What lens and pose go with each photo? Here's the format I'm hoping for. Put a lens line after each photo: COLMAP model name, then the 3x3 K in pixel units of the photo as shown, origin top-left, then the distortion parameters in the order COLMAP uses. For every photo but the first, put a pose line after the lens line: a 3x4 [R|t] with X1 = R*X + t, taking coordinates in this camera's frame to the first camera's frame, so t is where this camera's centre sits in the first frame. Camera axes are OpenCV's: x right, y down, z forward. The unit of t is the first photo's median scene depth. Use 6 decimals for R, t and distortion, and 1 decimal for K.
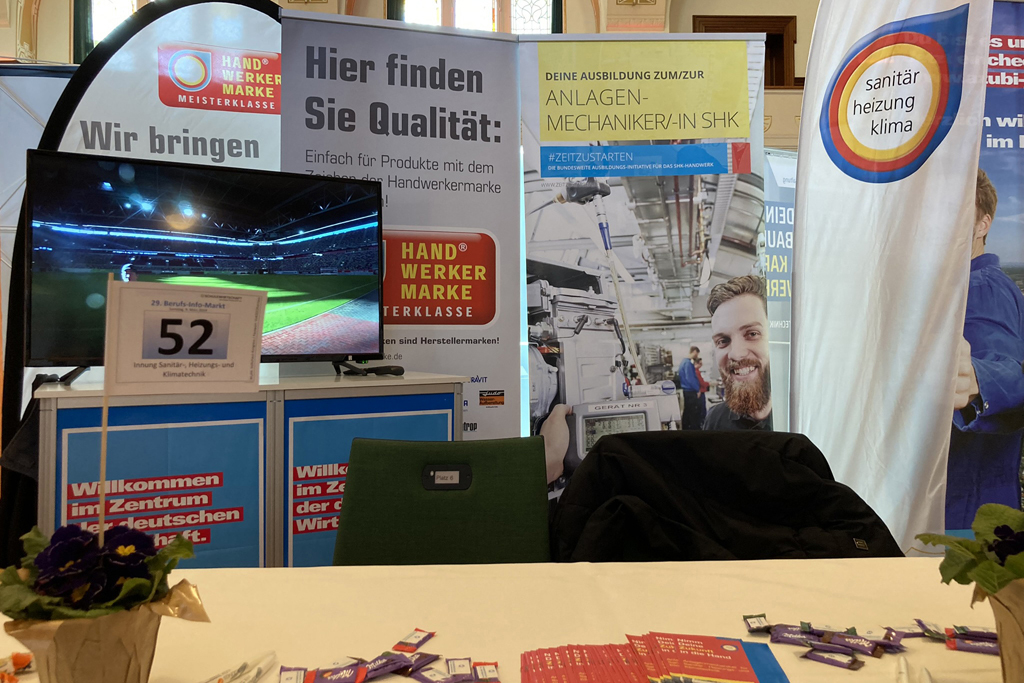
lens RADIAL K [[851.4, 0, 528.8], [0, 851.4, 289.9], [0, 0, 1]] dist [0.016932, -0.026817]
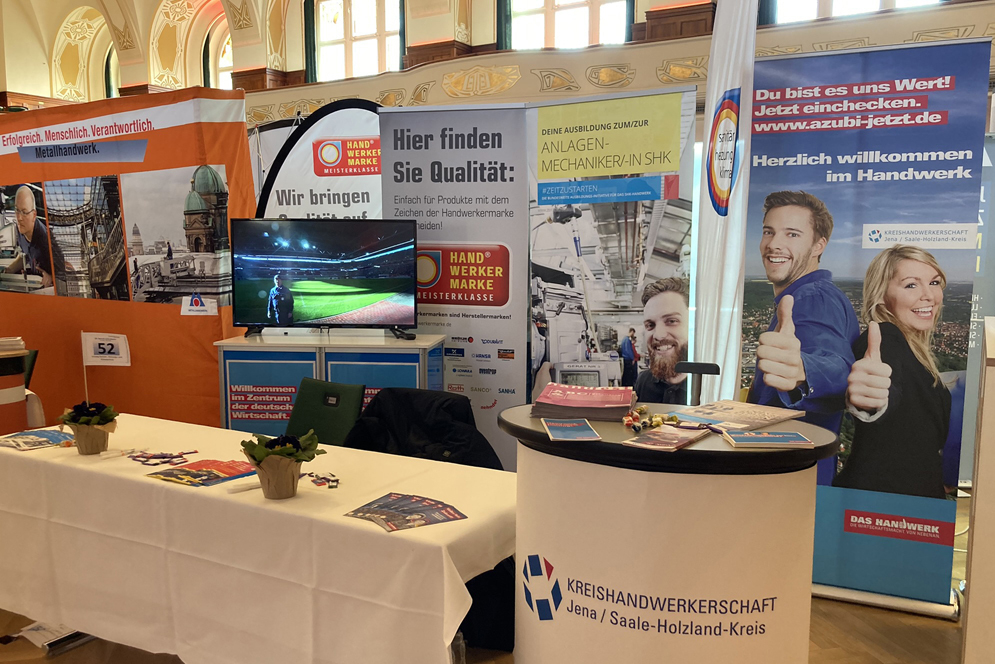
lens RADIAL K [[827.3, 0, 498.5], [0, 827.3, 337.3], [0, 0, 1]] dist [0.016932, -0.026817]
pose [[0.851485, 0.062534, -0.520636, 0.725402], [0.017311, 0.988971, 0.147097, -0.122737], [0.524093, -0.134264, 0.841011, -0.250912]]
